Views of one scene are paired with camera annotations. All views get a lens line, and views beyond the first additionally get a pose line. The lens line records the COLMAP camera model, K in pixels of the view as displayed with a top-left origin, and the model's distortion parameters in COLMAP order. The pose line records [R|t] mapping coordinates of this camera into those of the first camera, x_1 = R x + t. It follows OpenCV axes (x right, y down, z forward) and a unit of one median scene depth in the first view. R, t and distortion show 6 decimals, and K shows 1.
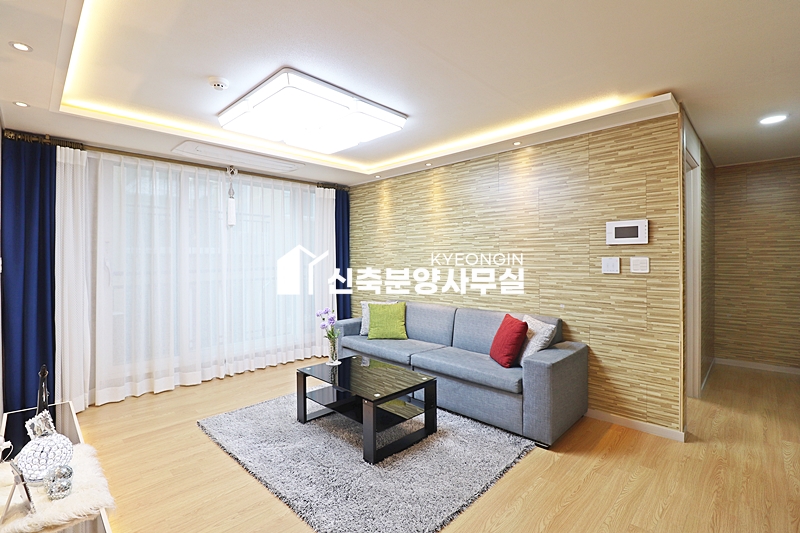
lens RADIAL K [[369.5, 0, 401.2], [0, 369.5, 259.6], [0, 0, 1]] dist [-0.005393, -0.010284]
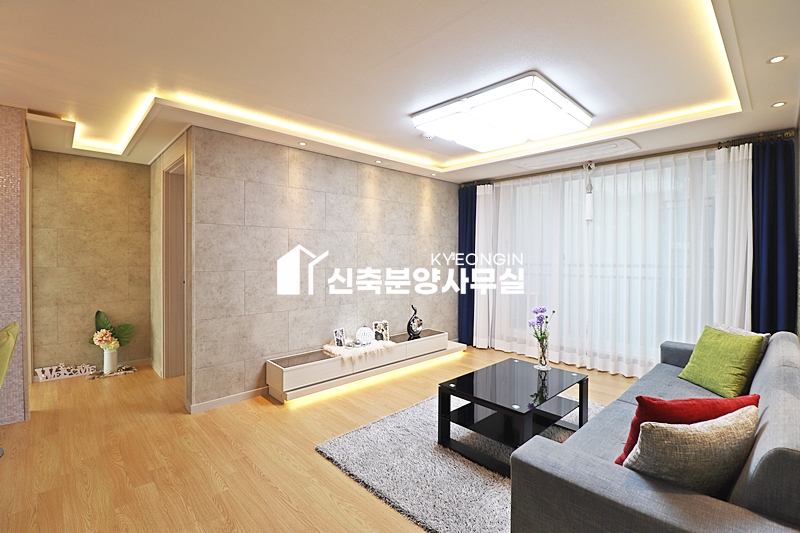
lens RADIAL K [[369.5, 0, 402.5], [0, 369.5, 260.7], [0, 0, 1]] dist [-0.005393, -0.010284]
pose [[-0.035383, 0.020287, -0.999168, 0.734665], [-0.004724, 0.999779, 0.020467, -0.001746], [0.999363, 0.005444, -0.035280, 0.682710]]
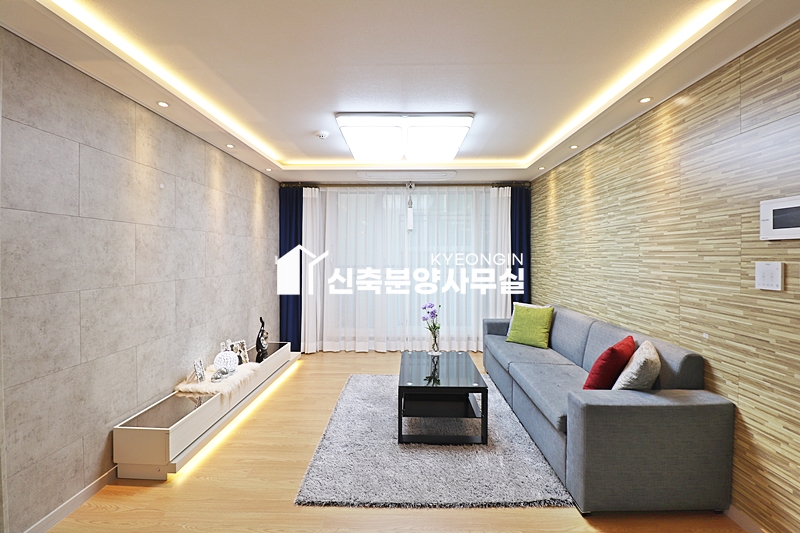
lens RADIAL K [[369.5, 0, 403.2], [0, 369.5, 260.1], [0, 0, 1]] dist [-0.005393, -0.010284]
pose [[0.685573, 0.014387, -0.727862, 0.547075], [-0.004320, 0.999868, 0.015694, -0.014696], [0.727991, -0.007615, 0.685544, 0.178299]]
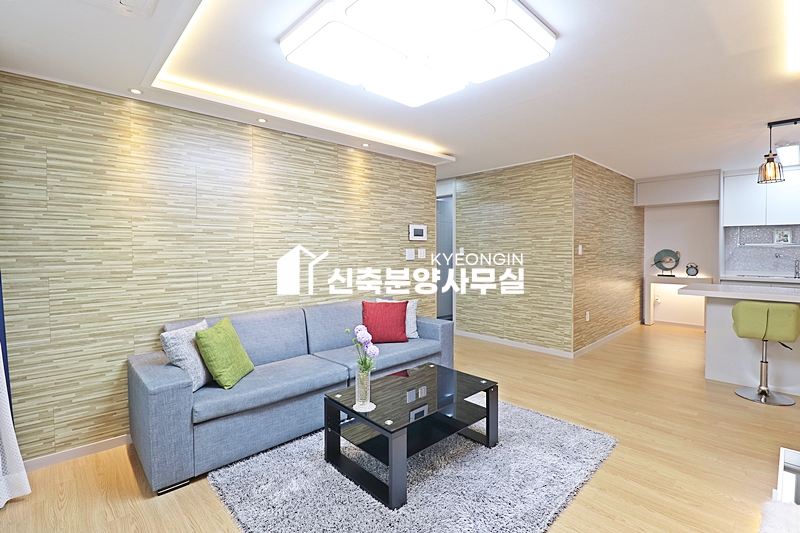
lens RADIAL K [[369.5, 0, 405.4], [0, 369.5, 254.1], [0, 0, 1]] dist [-0.005393, -0.010284]
pose [[0.040121, -0.008723, 0.999157, -0.833719], [0.007140, 0.999939, 0.008444, 0.001530], [-0.999169, 0.006795, 0.040181, 0.893121]]
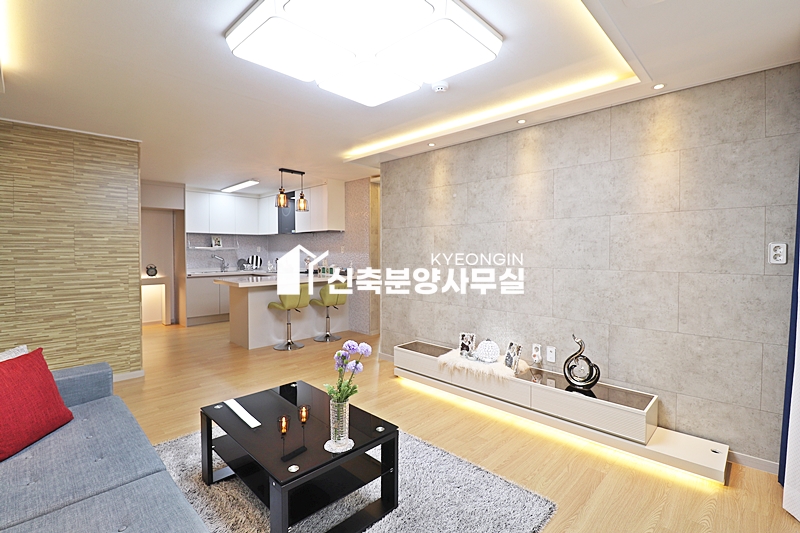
lens RADIAL K [[369.5, 0, 398.2], [0, 369.5, 258.3], [0, 0, 1]] dist [-0.005393, -0.010284]
pose [[-0.999882, 0.005670, 0.014243, -0.276089], [0.006003, 0.999708, 0.023406, 0.001091], [-0.014106, 0.023489, -0.999625, 1.511855]]
